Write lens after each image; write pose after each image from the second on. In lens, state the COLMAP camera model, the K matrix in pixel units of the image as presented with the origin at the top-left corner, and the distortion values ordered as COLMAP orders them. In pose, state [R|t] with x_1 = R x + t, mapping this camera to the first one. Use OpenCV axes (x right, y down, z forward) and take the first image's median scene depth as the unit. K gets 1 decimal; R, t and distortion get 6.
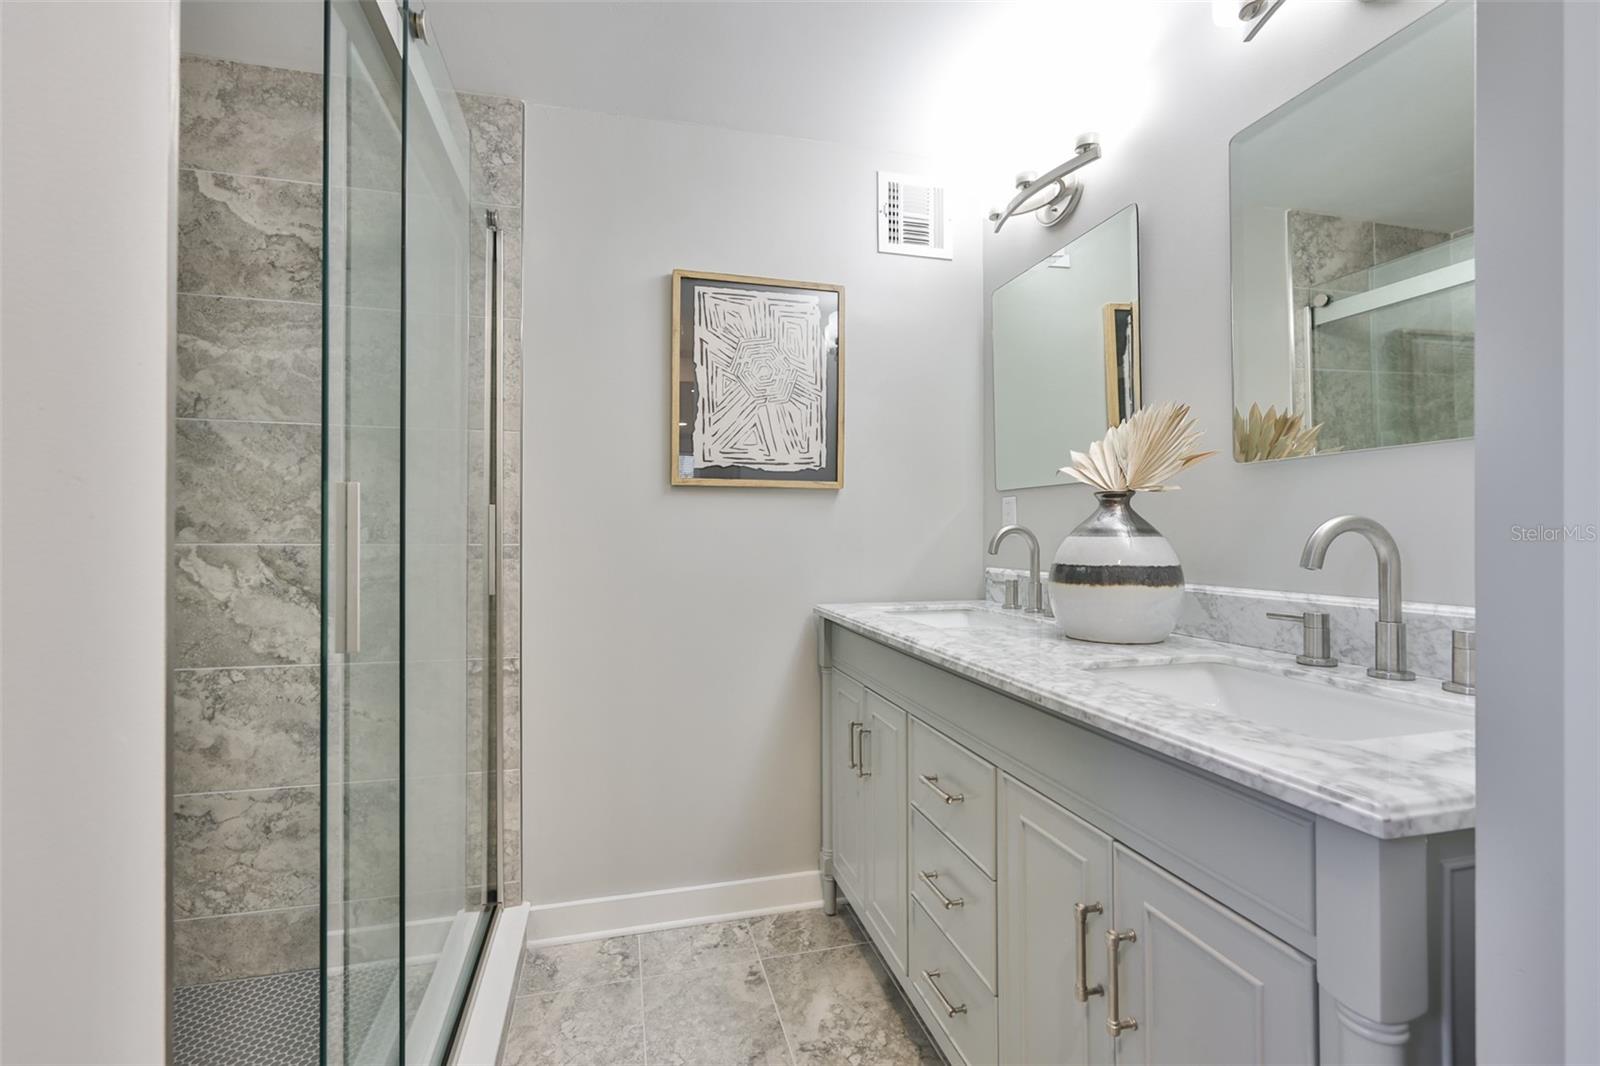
lens RADIAL K [[689.7, 0, 795.9], [0, 689.7, 531.1], [0, 0, 1]] dist [-0.002546, 0.000365]
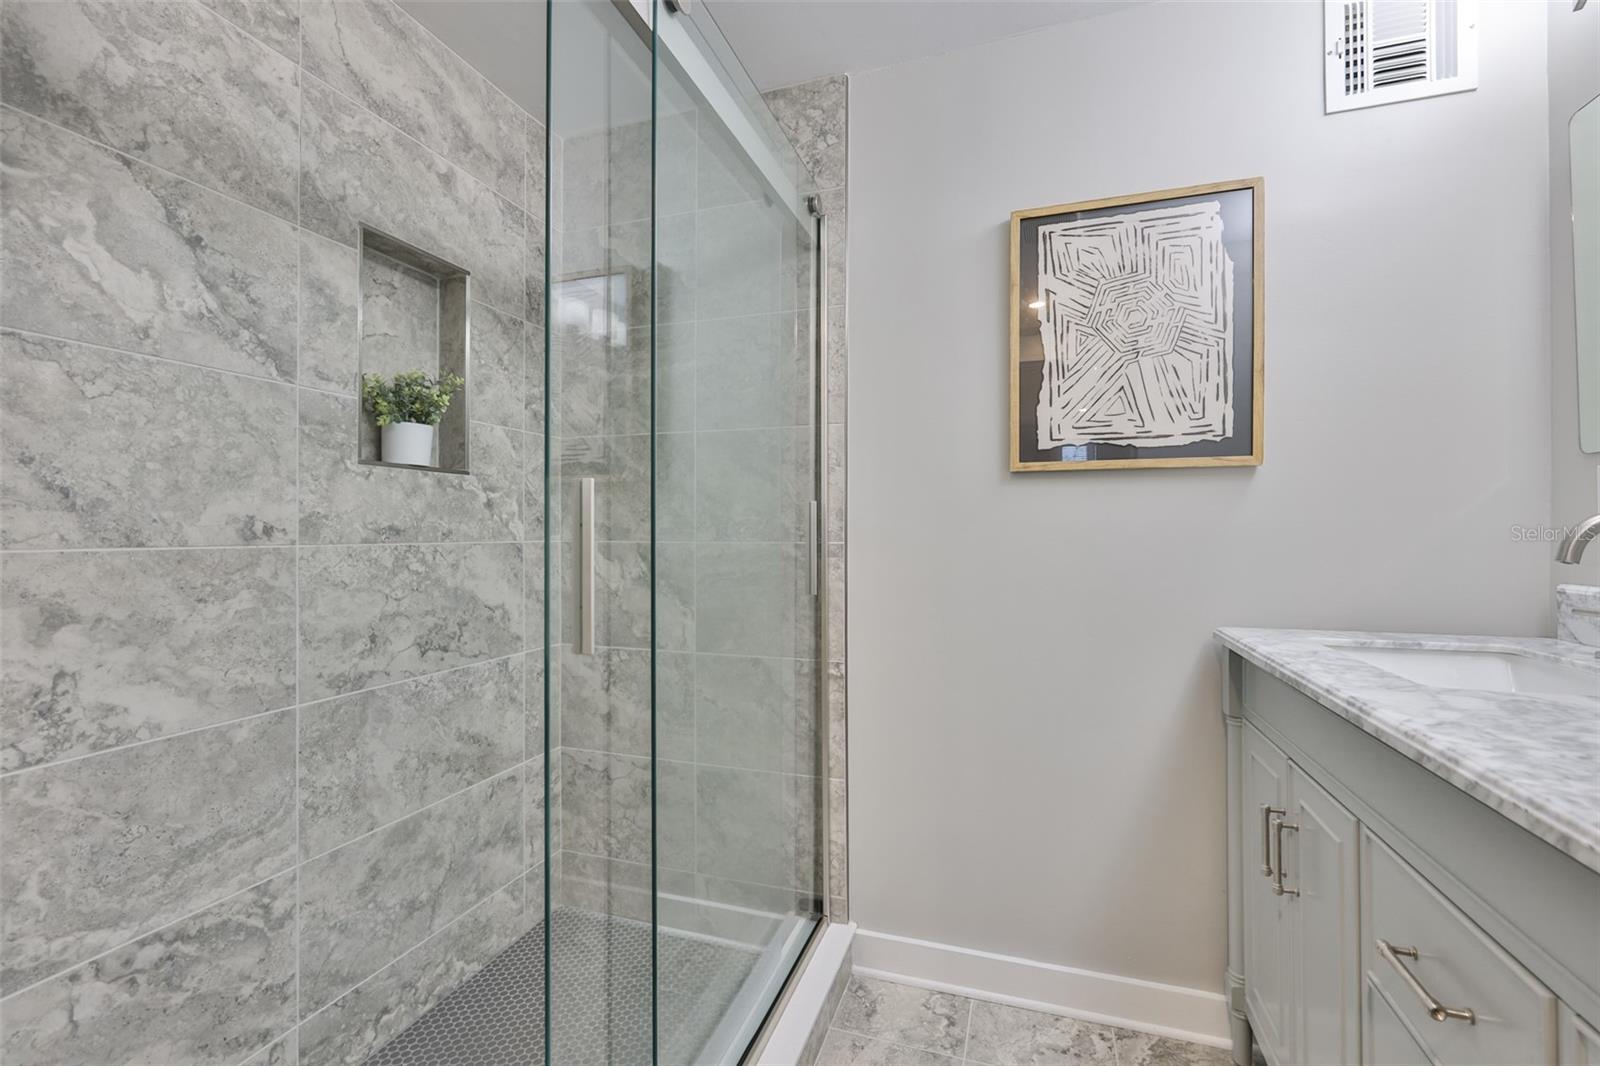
lens RADIAL K [[689.7, 0, 795.9], [0, 689.7, 531.1], [0, 0, 1]] dist [-0.002546, 0.000365]
pose [[0.835561, -0.005573, -0.549369, 0.061590], [0.006511, 0.999979, -0.000243, 0.003222], [0.549359, -0.003374, 0.835580, 0.166291]]
